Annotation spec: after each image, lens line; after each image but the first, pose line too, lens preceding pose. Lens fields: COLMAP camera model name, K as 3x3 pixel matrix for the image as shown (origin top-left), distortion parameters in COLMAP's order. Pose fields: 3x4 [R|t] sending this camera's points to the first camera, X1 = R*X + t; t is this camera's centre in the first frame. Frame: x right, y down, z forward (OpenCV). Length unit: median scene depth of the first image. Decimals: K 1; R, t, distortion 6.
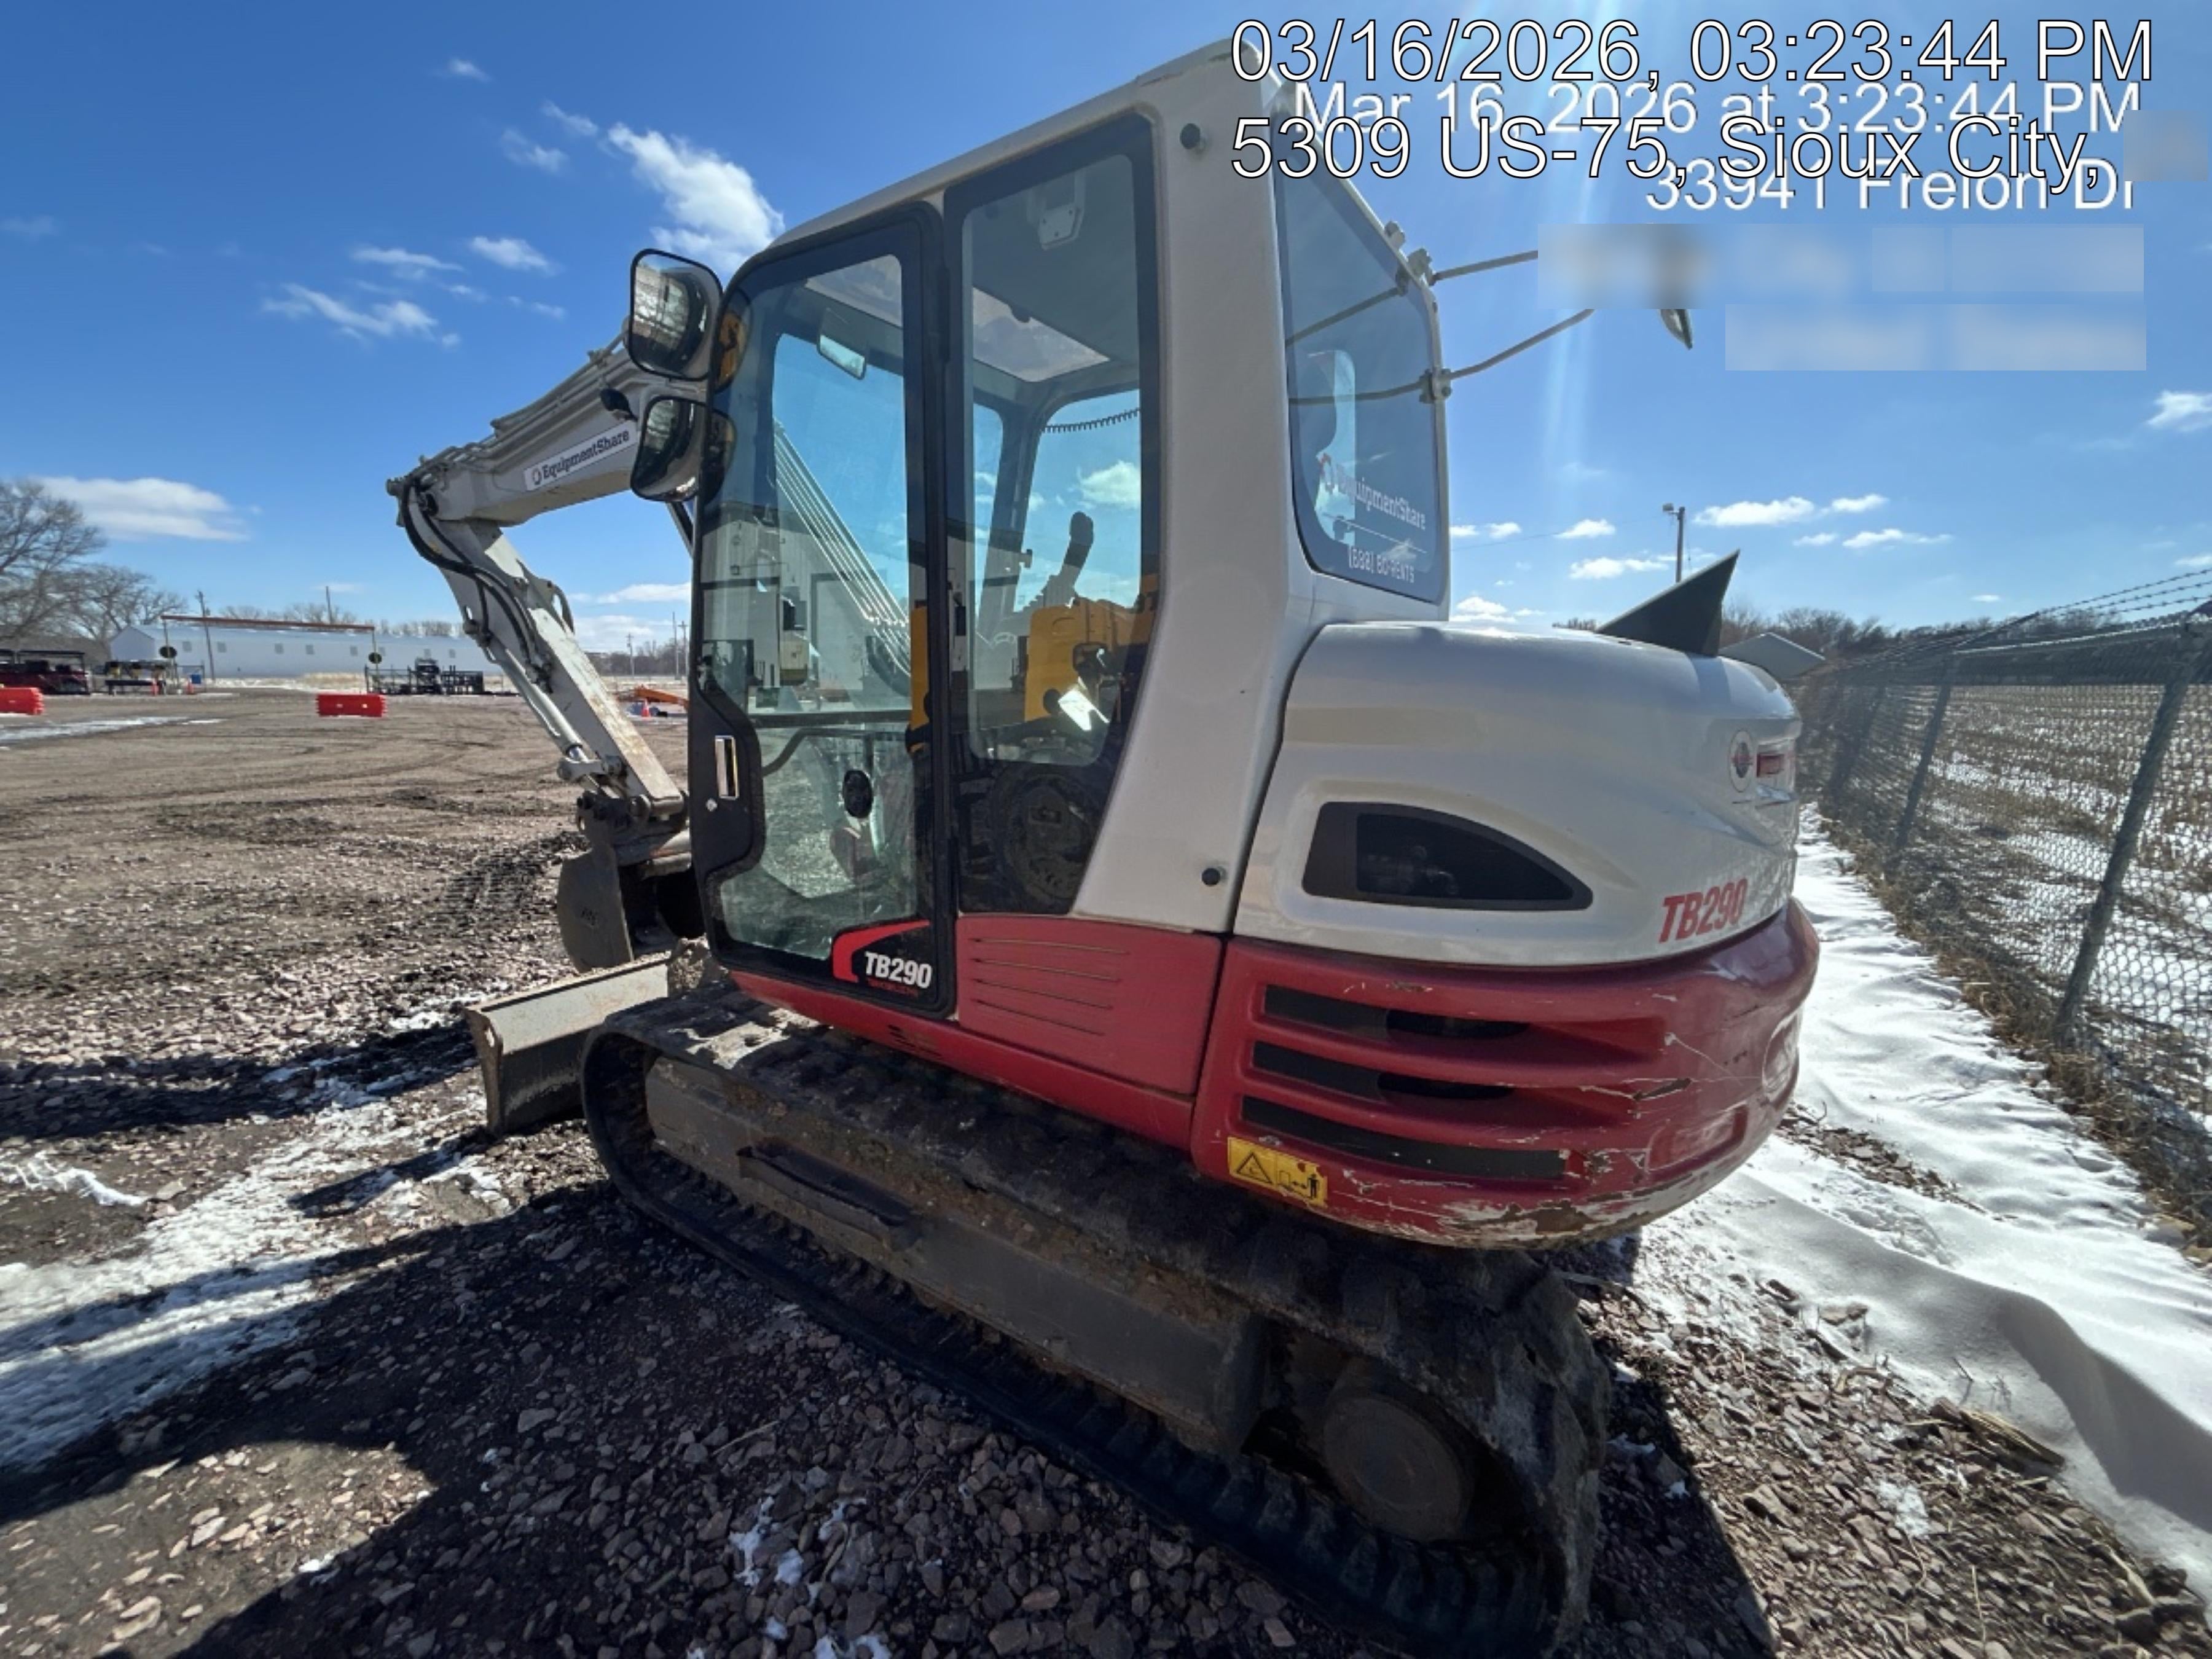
lens RADIAL K [[892.5, 0, 1096.1], [0, 892.5, 821.8], [0, 0, 1]] dist [0.000598, -0.000402]
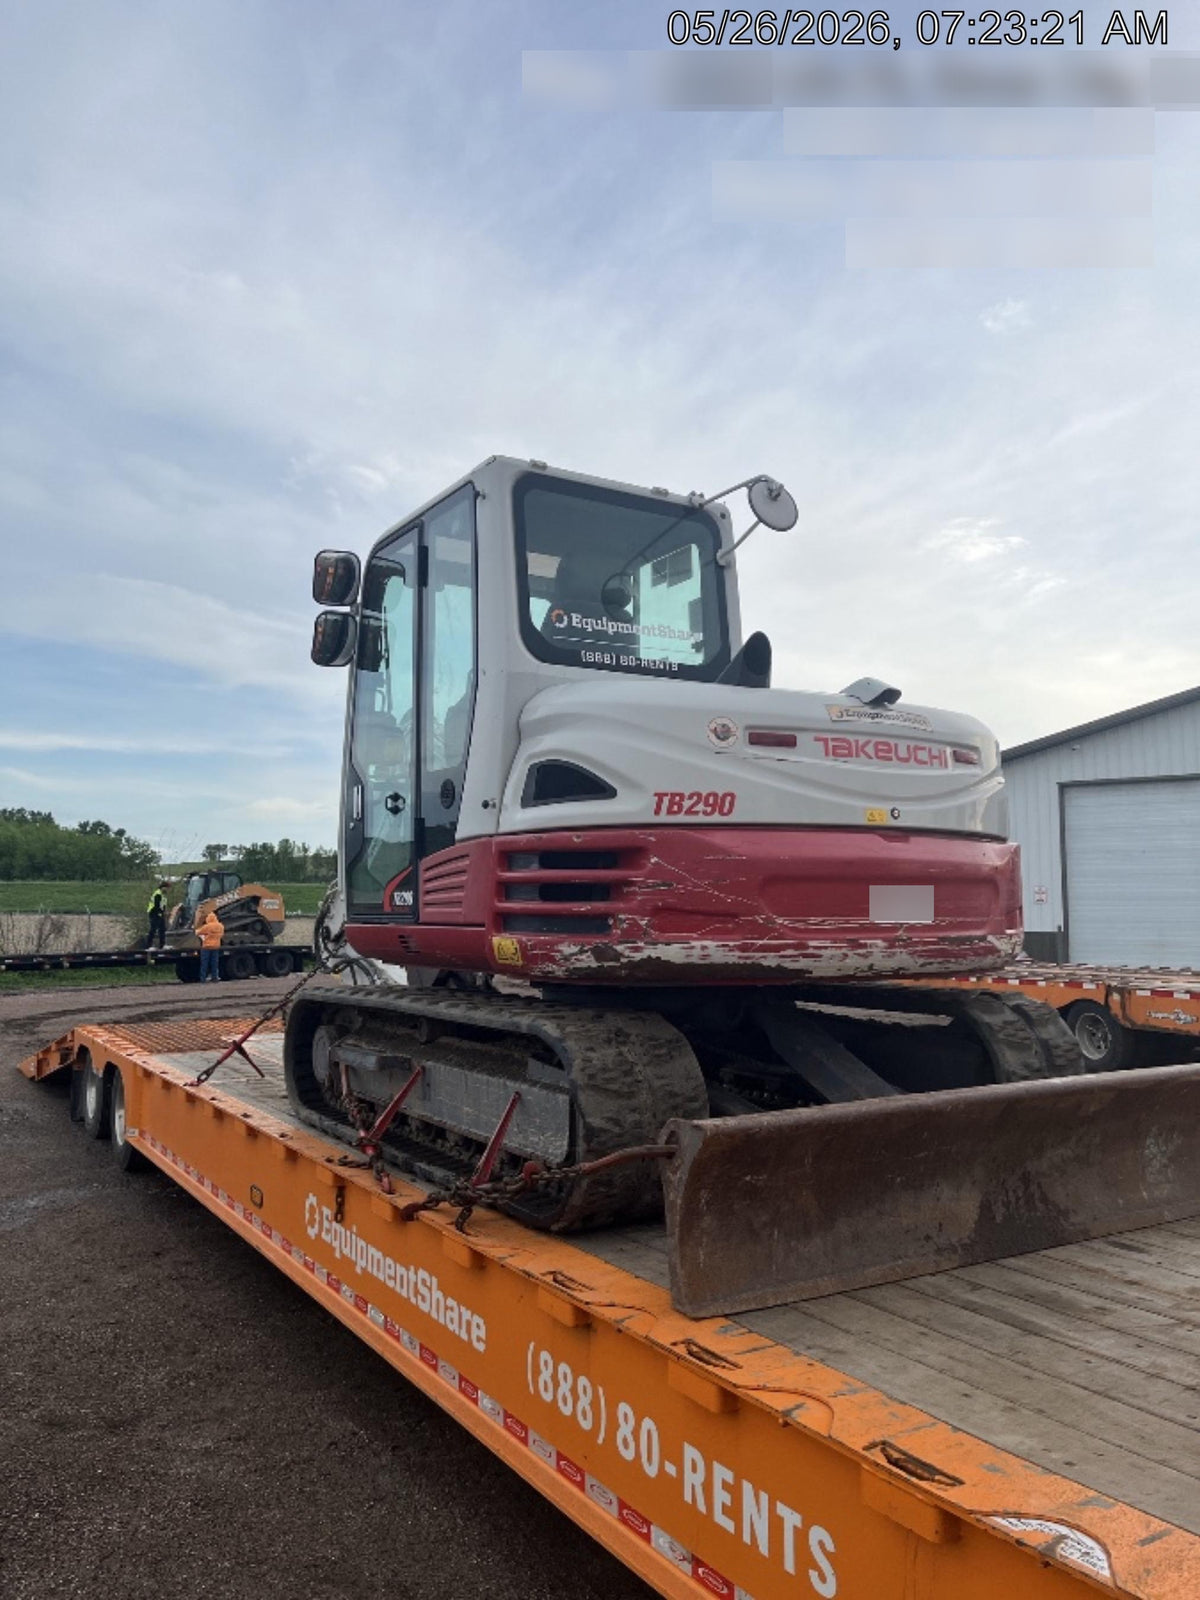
lens RADIAL K [[1239.5, 0, 606.3], [0, 1239.5, 790.9], [0, 0, 1]] dist [0.035149, -0.056348]
pose [[0.913838, -0.051365, -0.402816, 1.206101], [-0.050867, 0.969675, -0.239046, 0.550310], [0.402880, 0.238939, 0.883514, -1.123071]]
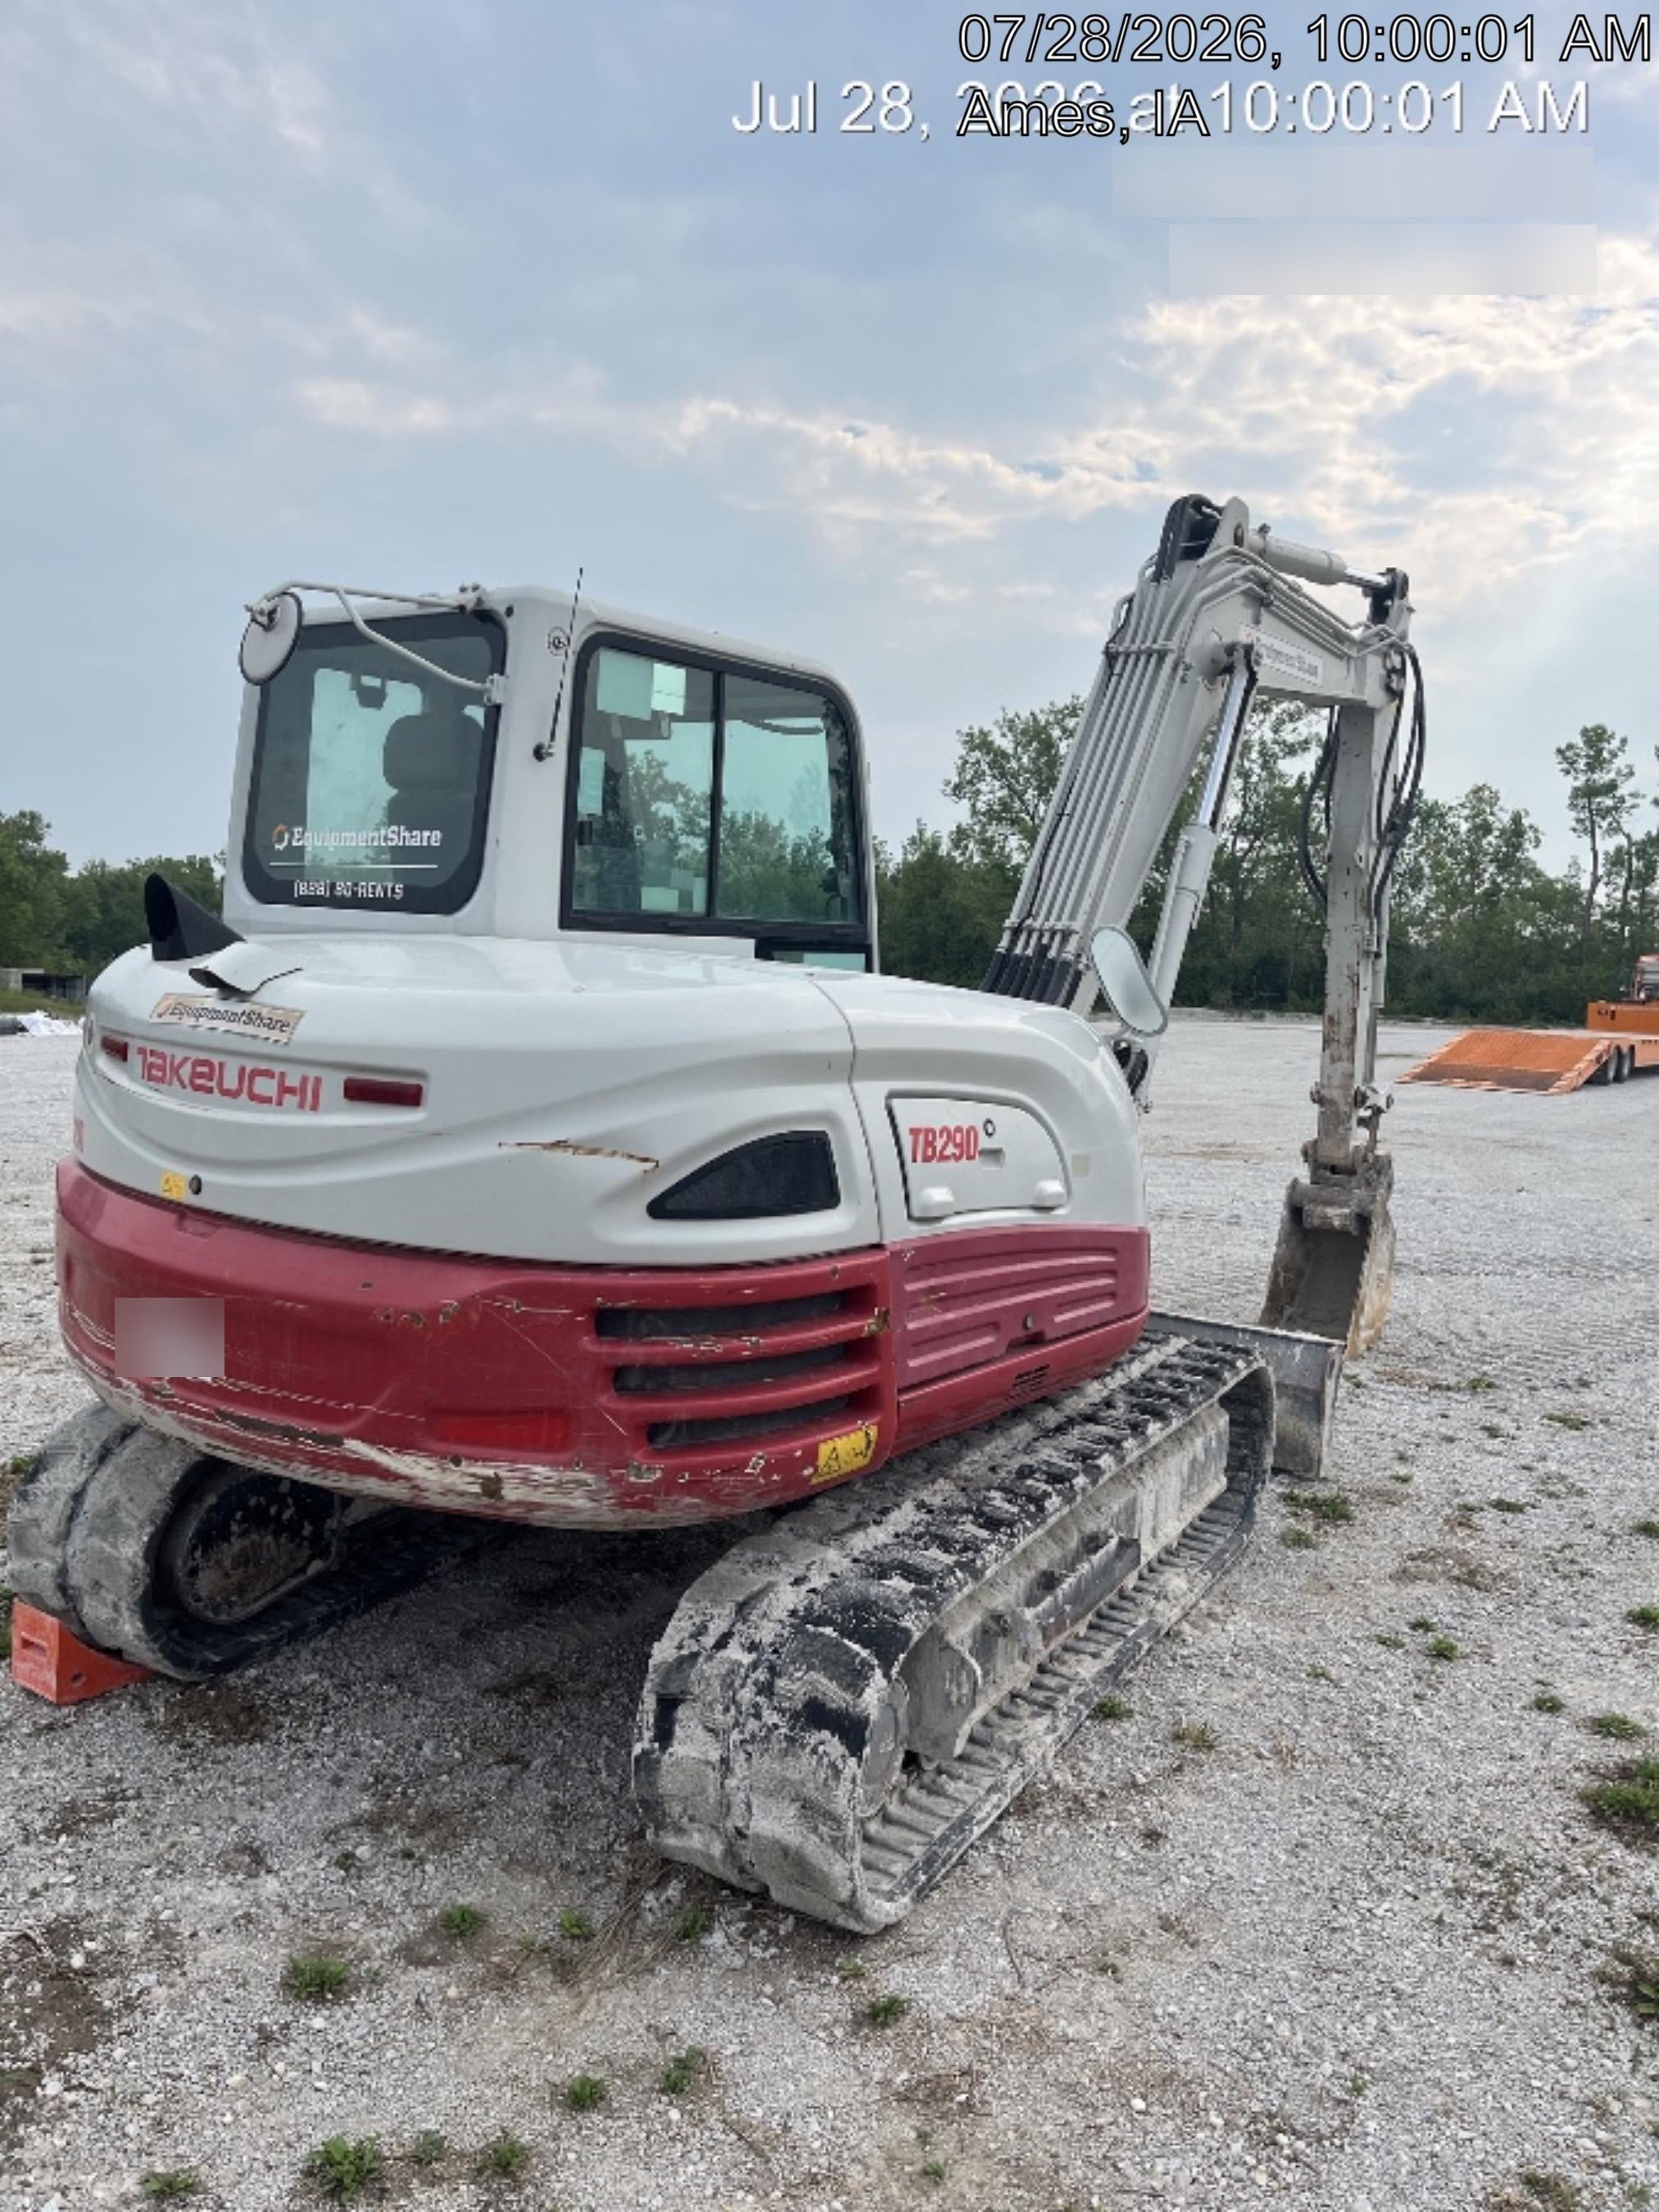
lens RADIAL K [[1713.5, 0, 841.3], [0, 1713.5, 1110.3], [0, 0, 1]] dist [0.035149, -0.056348]
pose [[-0.058375, 0.100158, -0.993258, 2.500452], [-0.205314, 0.972480, 0.110129, -0.365249], [0.976954, 0.210358, -0.036205, 1.716632]]
